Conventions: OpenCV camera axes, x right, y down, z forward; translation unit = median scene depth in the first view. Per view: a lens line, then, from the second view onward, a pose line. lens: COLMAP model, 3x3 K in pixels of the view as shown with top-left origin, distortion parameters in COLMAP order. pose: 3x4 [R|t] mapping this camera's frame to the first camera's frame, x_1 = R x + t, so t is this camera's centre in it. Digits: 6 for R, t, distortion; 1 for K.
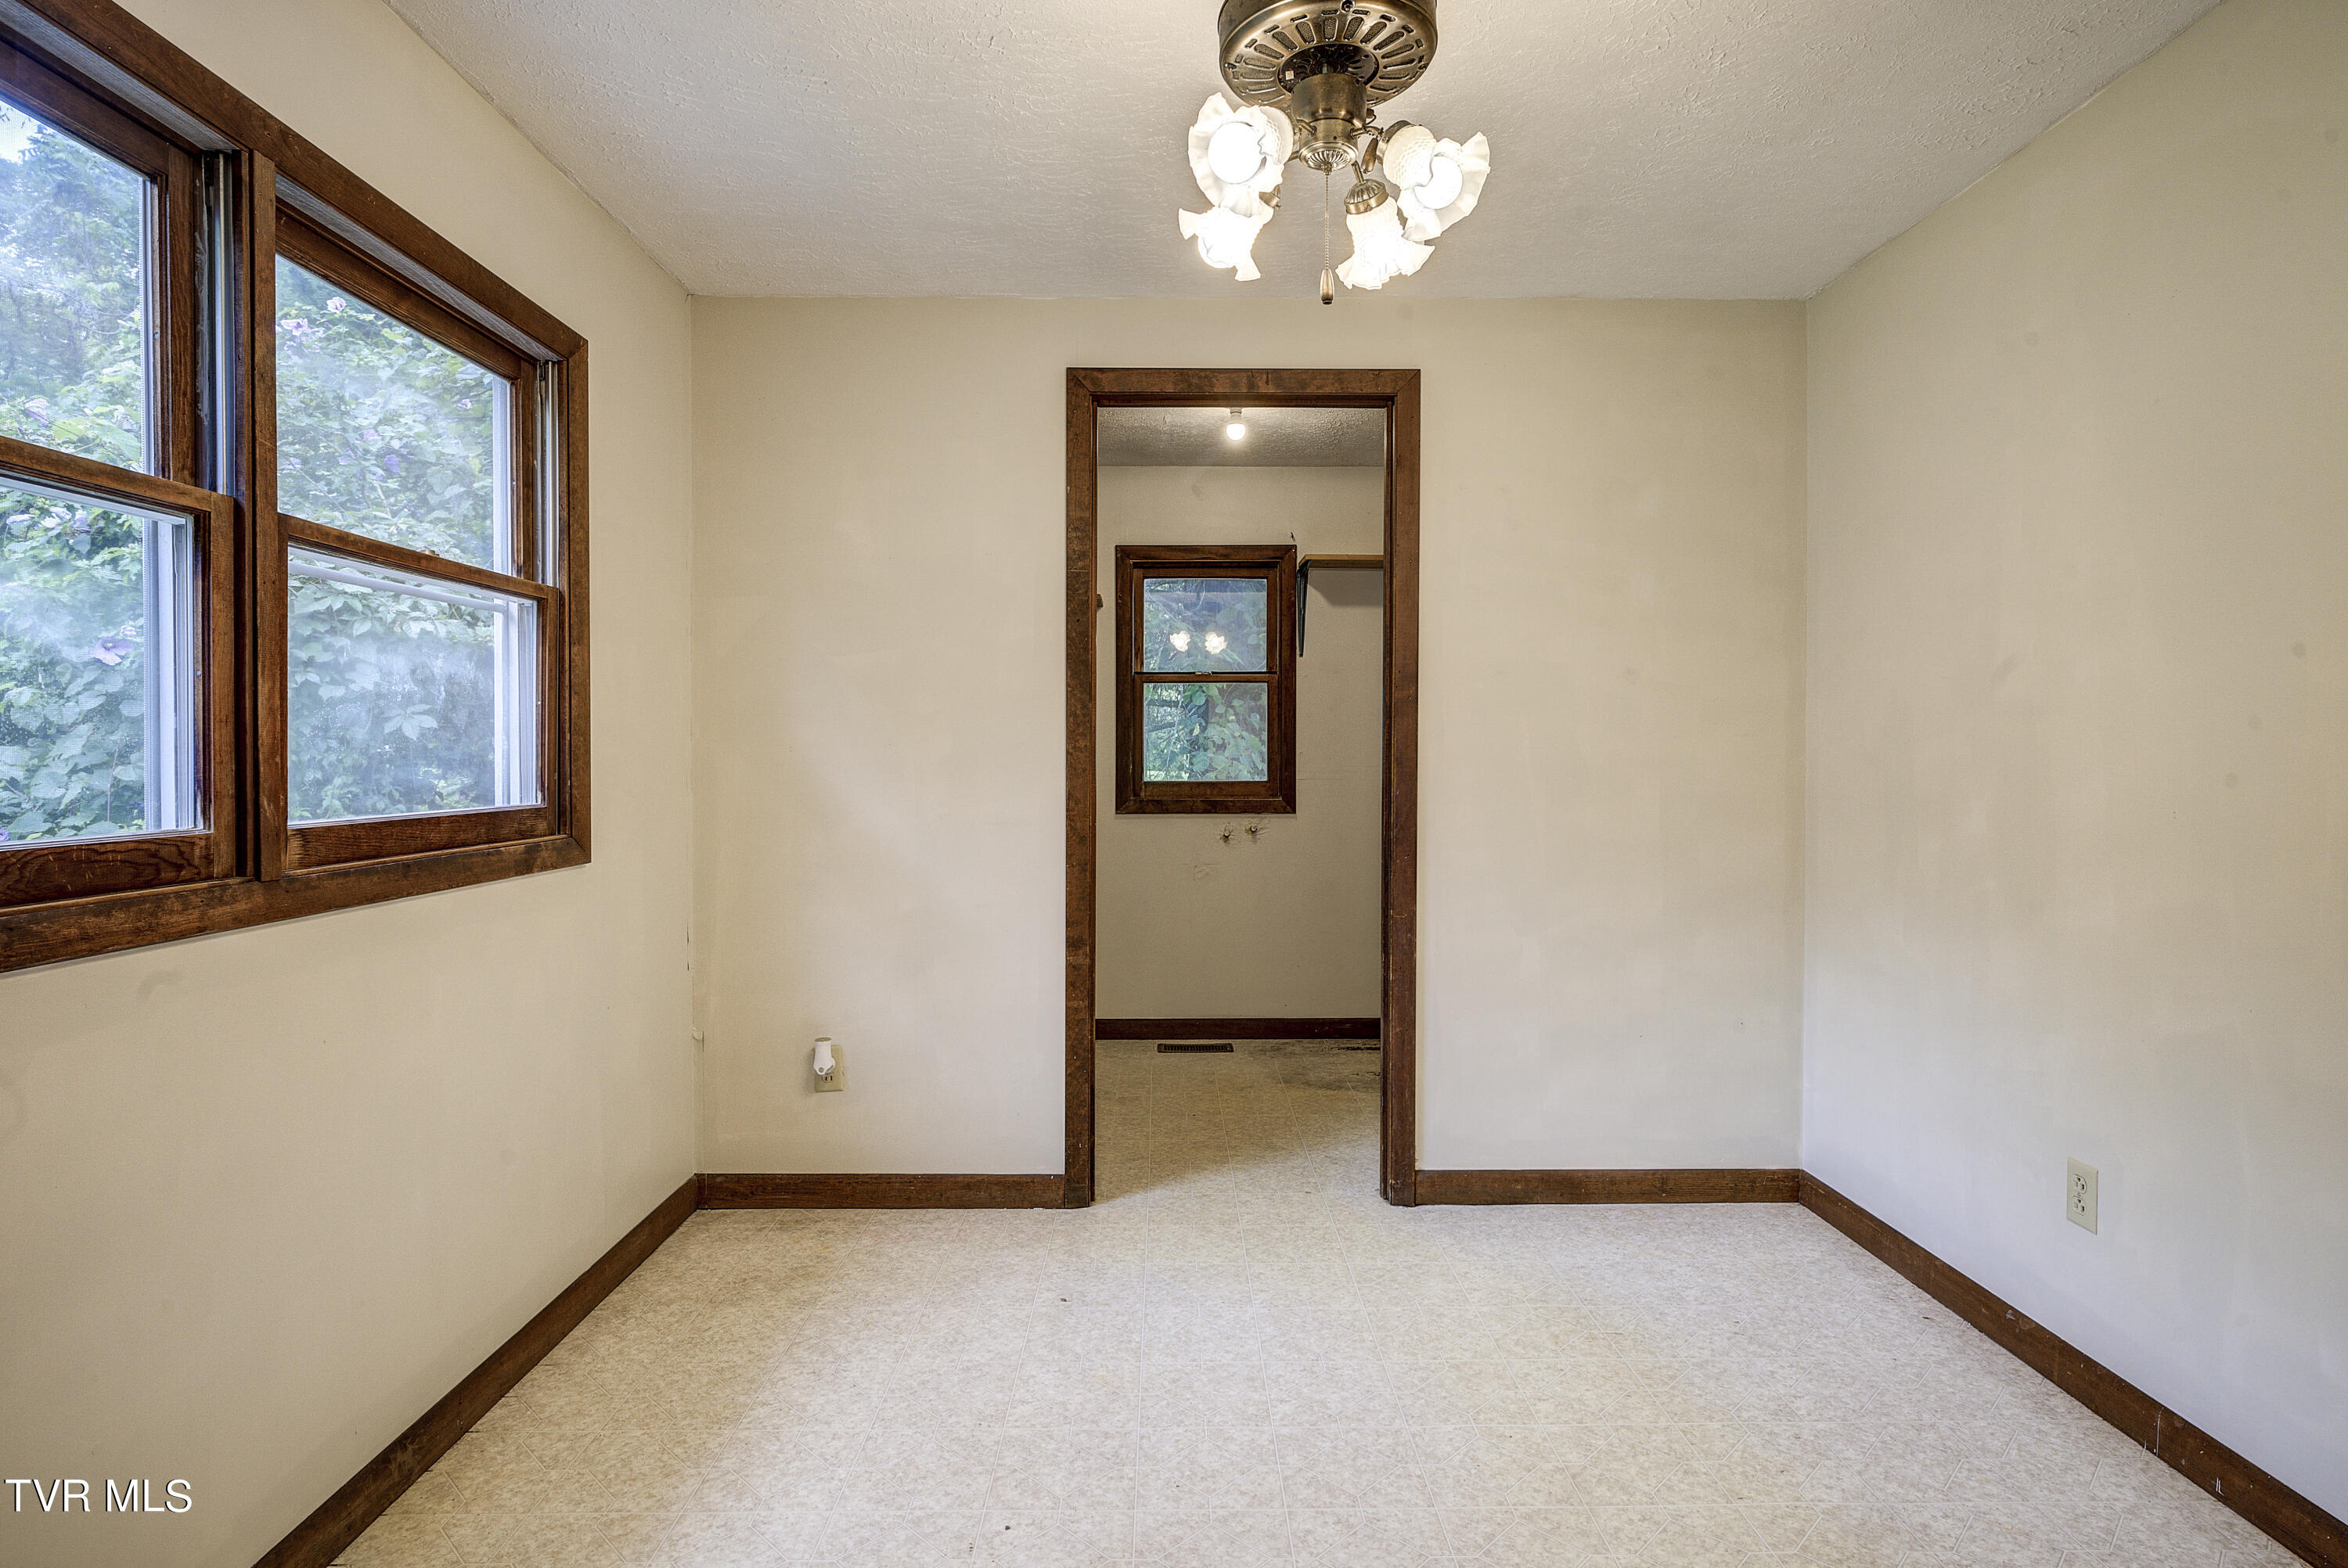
lens RADIAL K [[1245.5, 0, 1177.9], [0, 1245.5, 774.1], [0, 0, 1]] dist [-0.001324, 0.000310]
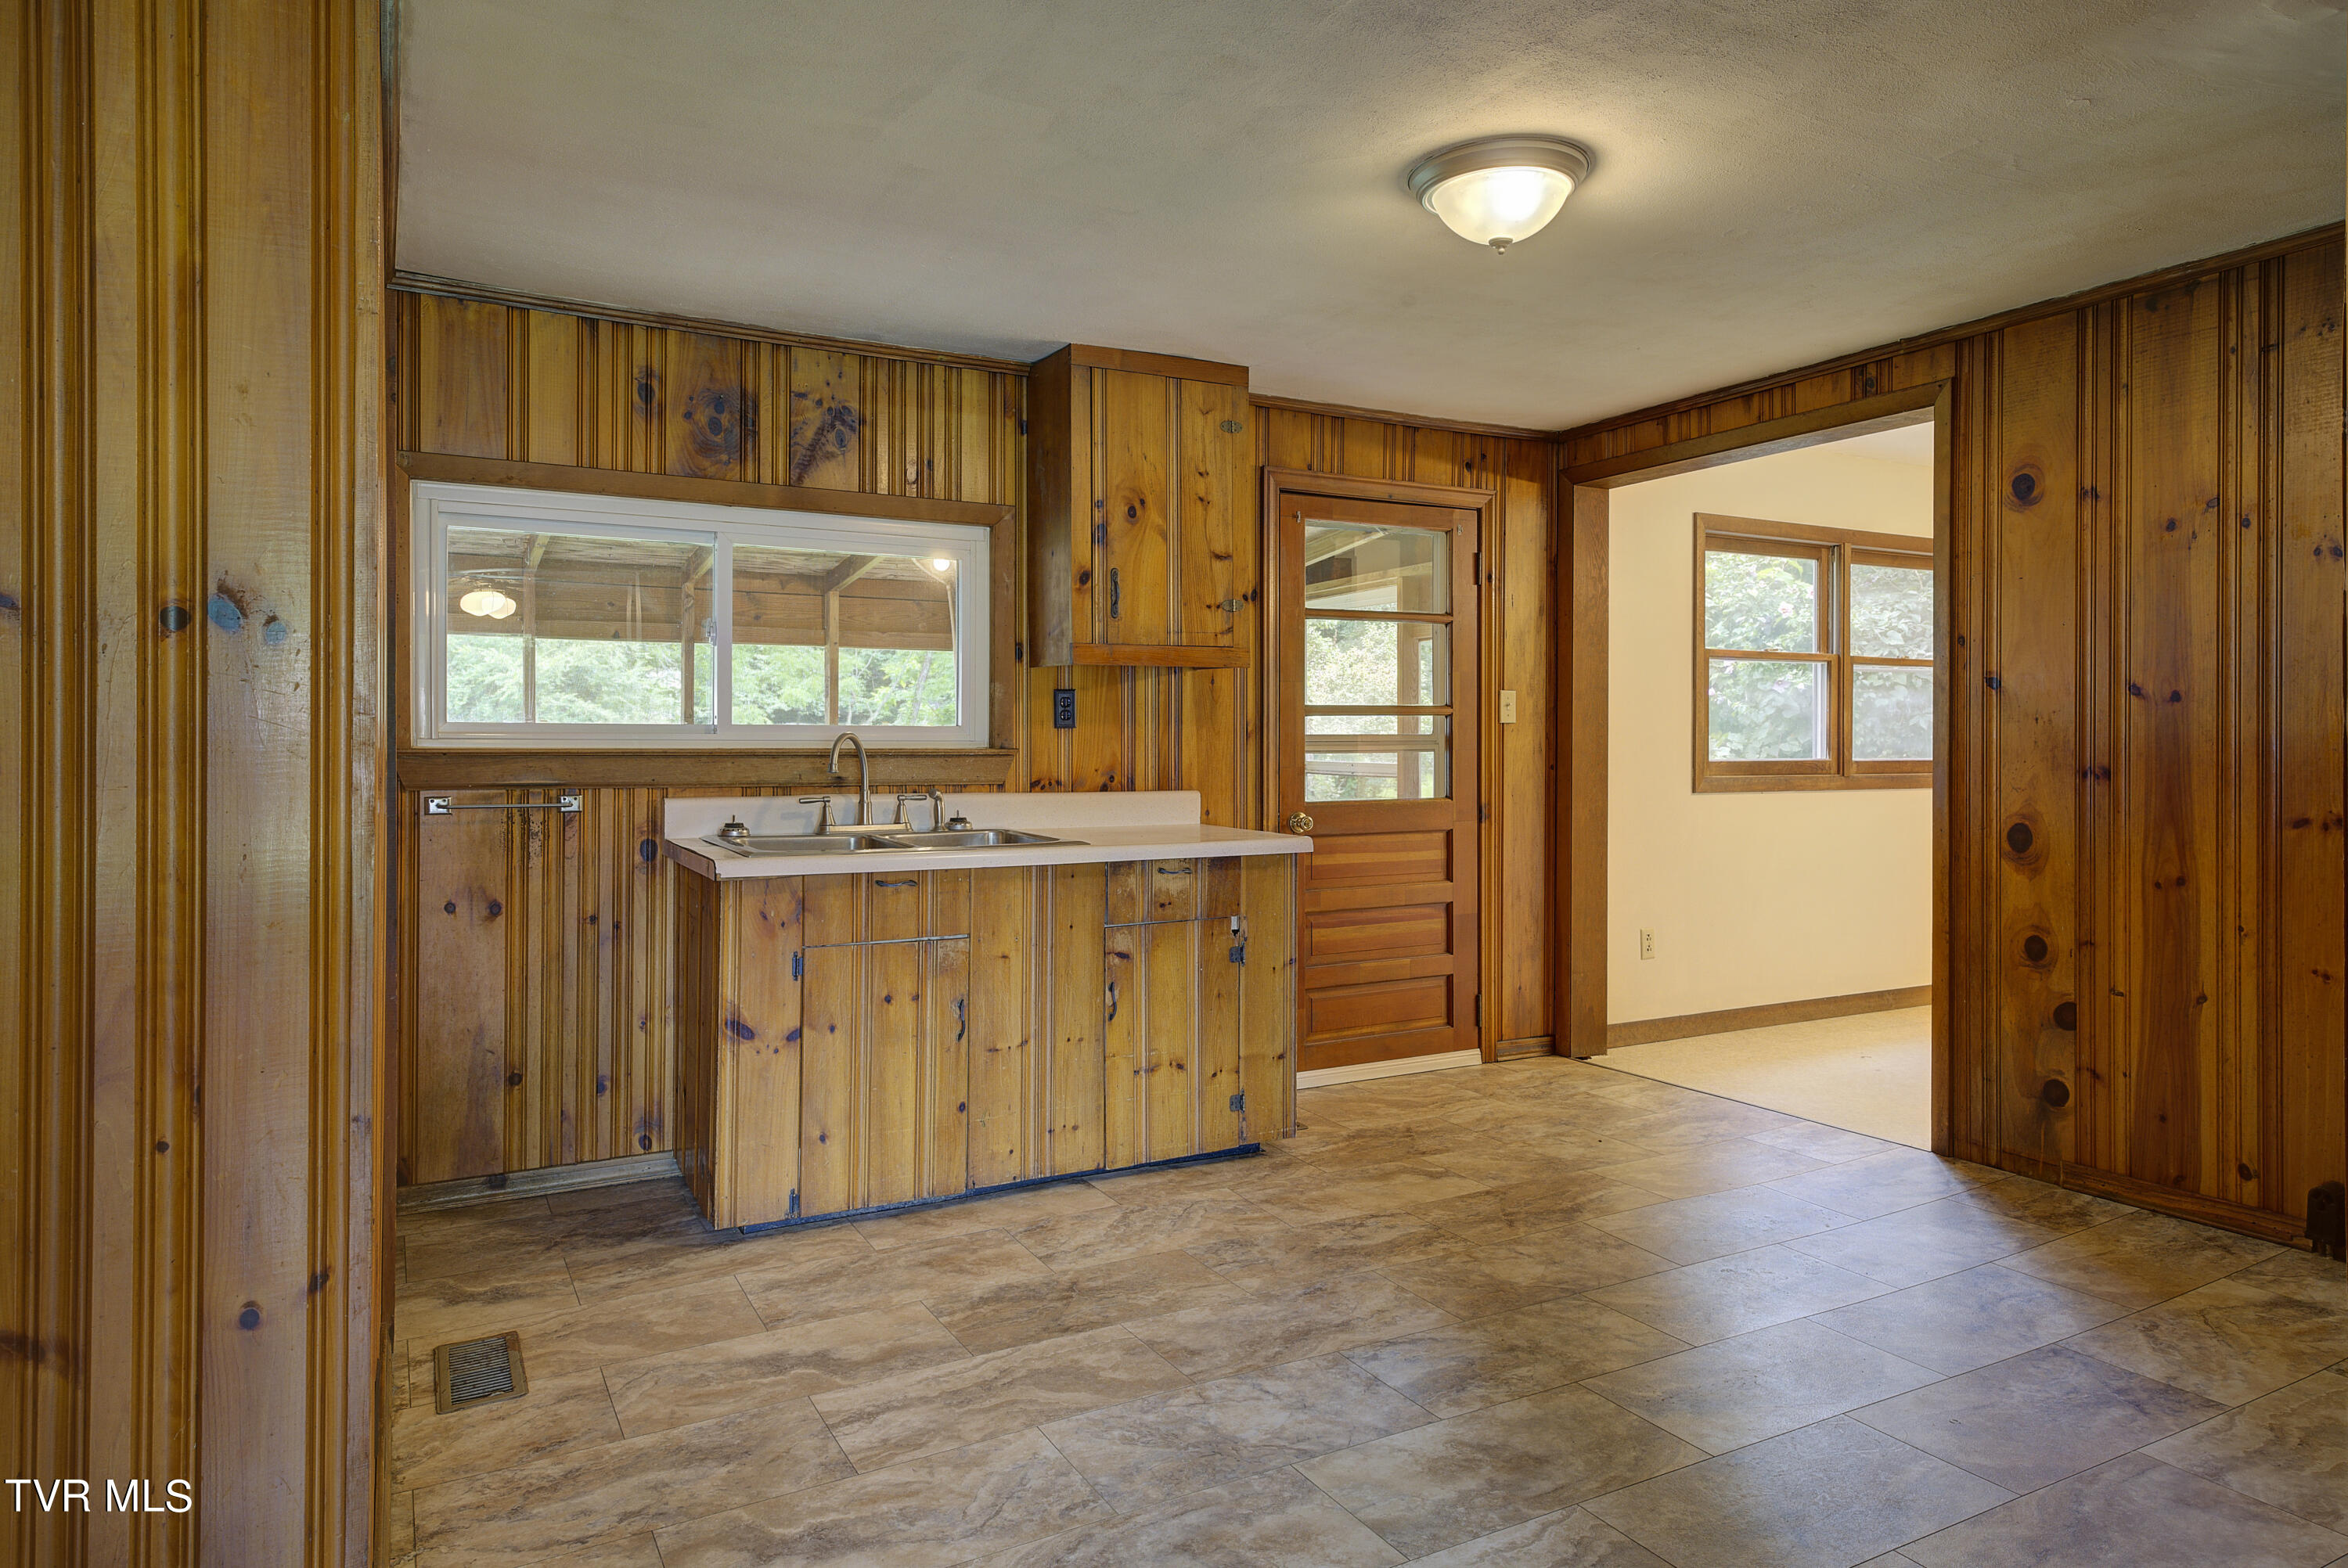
lens RADIAL K [[1411.1, 0, 1186.3], [0, 1411.1, 730.5], [0, 0, 1]] dist [0.014998, 0.000141]
pose [[0.478052, -0.003314, -0.878325, 1.507701], [-0.018524, 0.999732, -0.013854, 0.049144], [0.878136, 0.022894, 0.477862, -2.031939]]
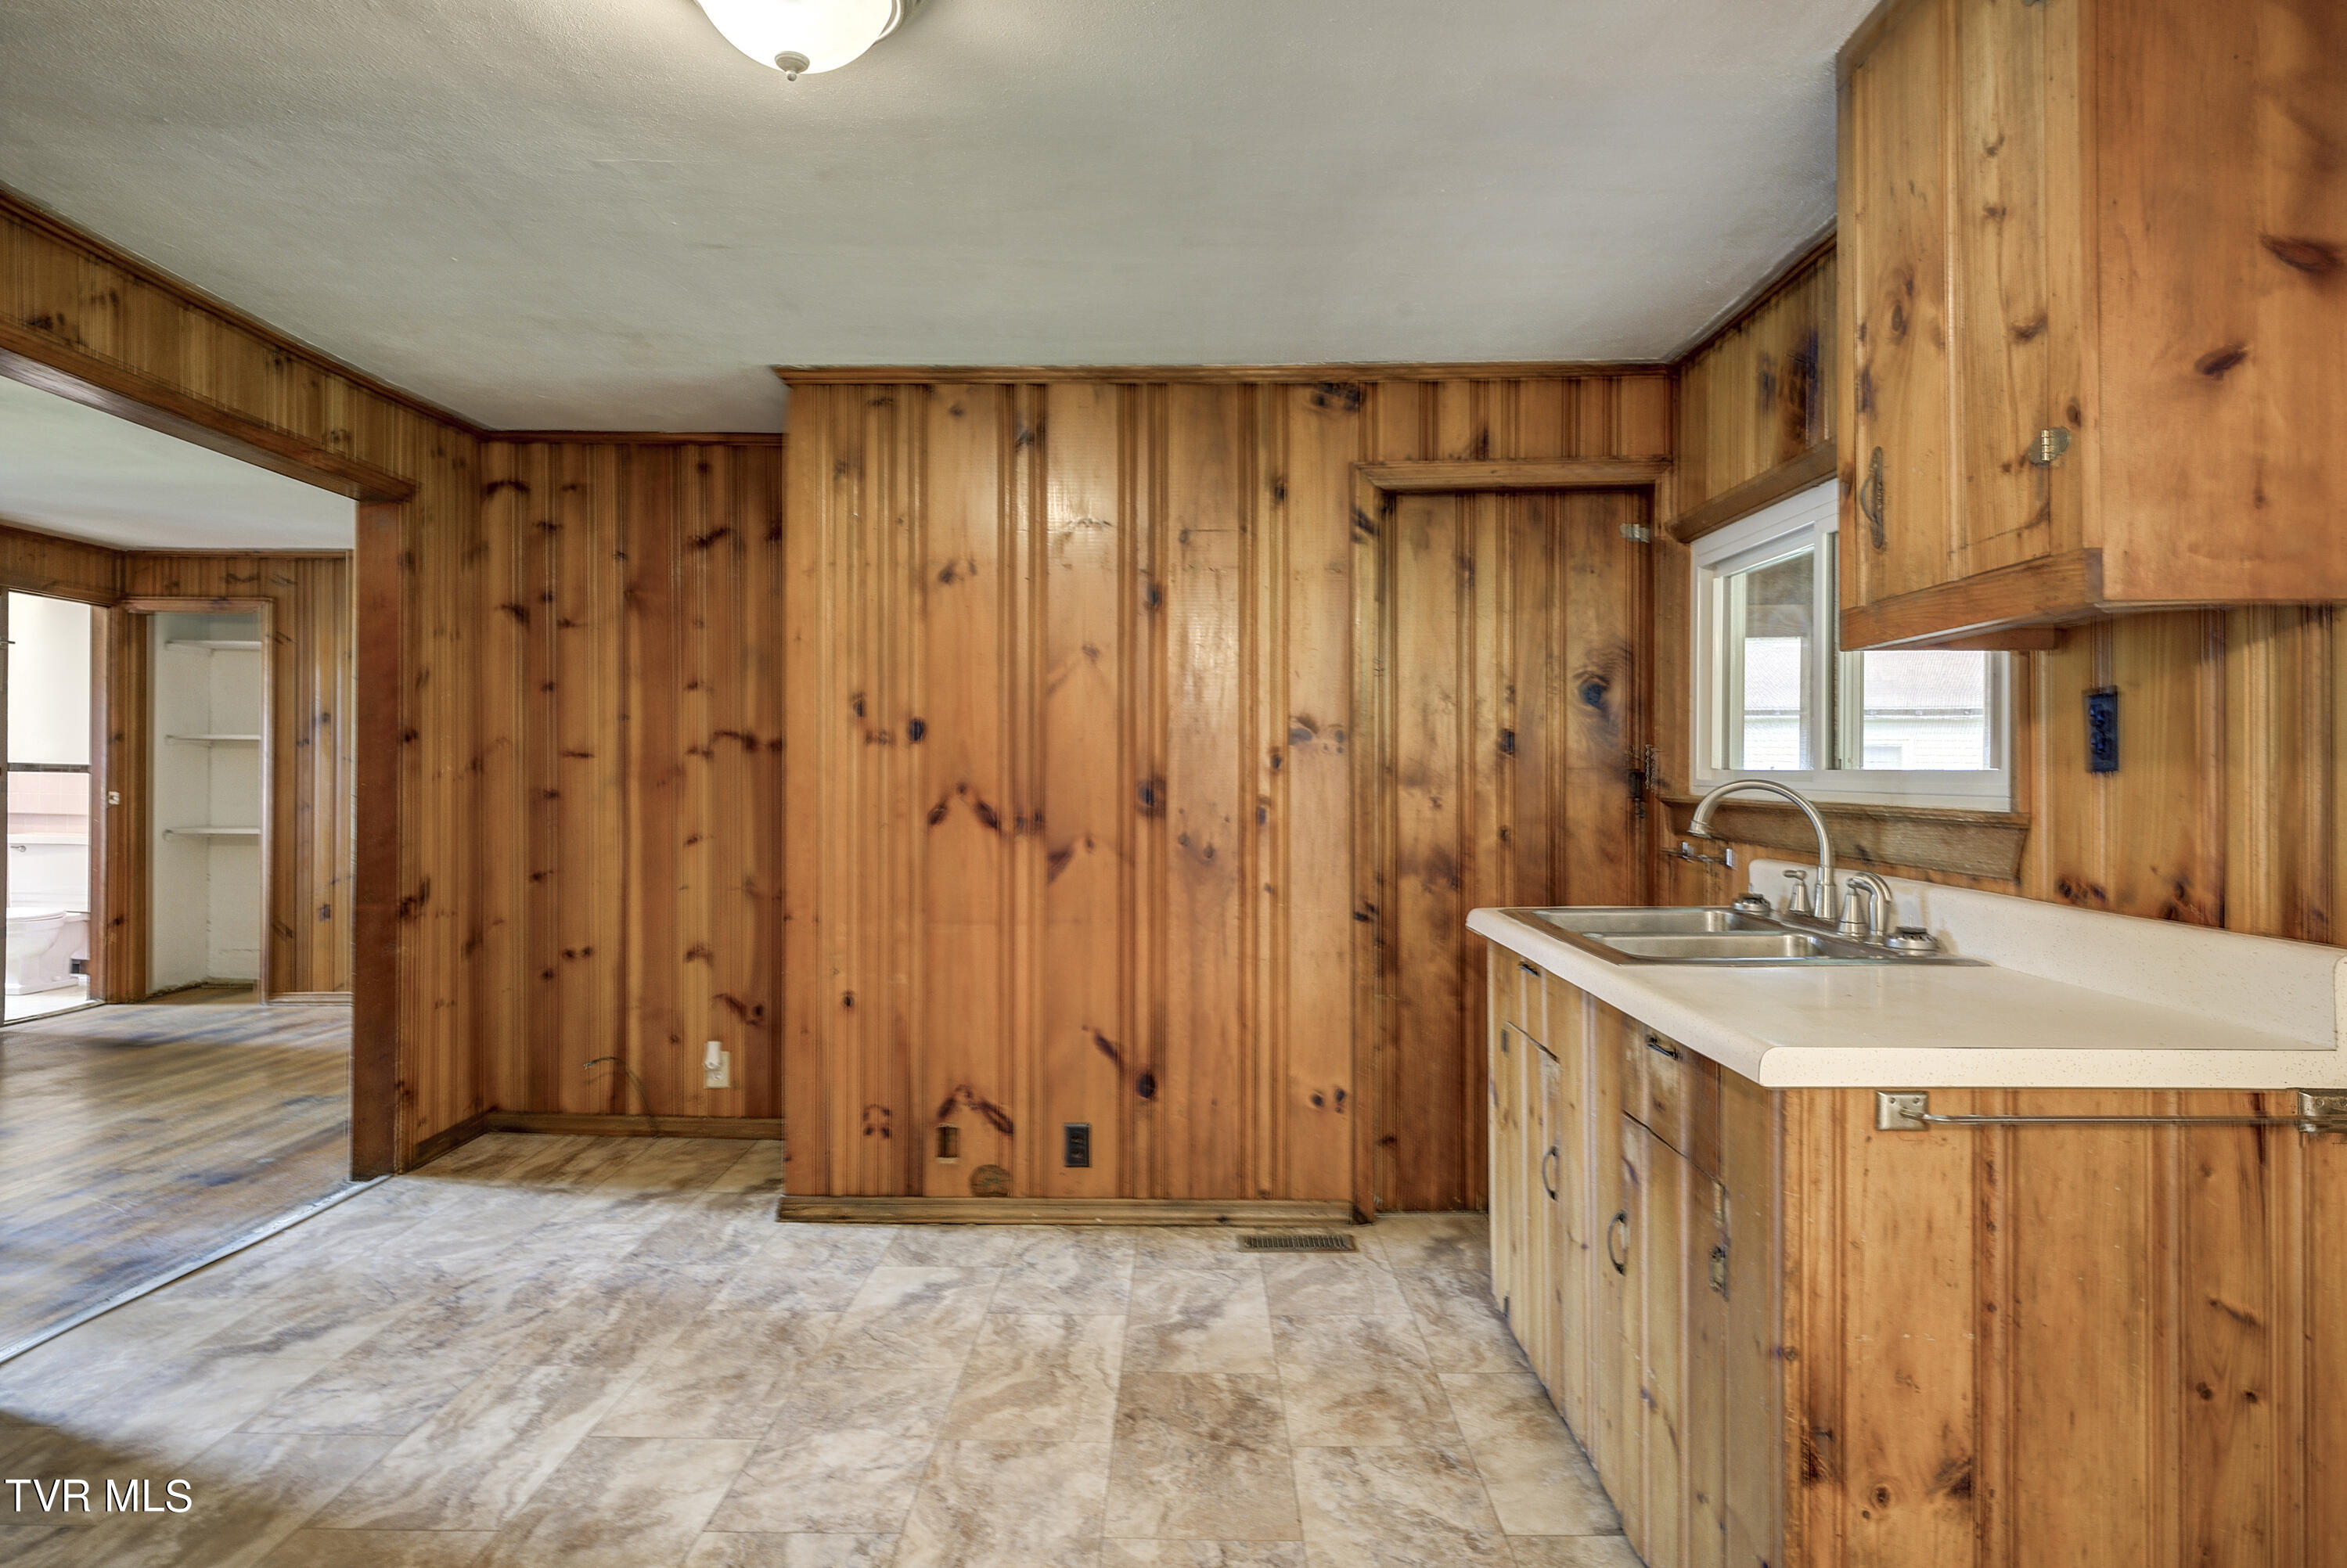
lens RADIAL K [[1410.6, 0, 1164.9], [0, 1410.6, 780.9], [0, 0, 1]] dist [0.014998, 0.000141]
pose [[-0.999947, -0.008299, 0.006148, -4.144991], [-0.008152, 0.999690, 0.023547, -0.136293], [-0.006341, 0.023495, -0.999704, 5.960018]]
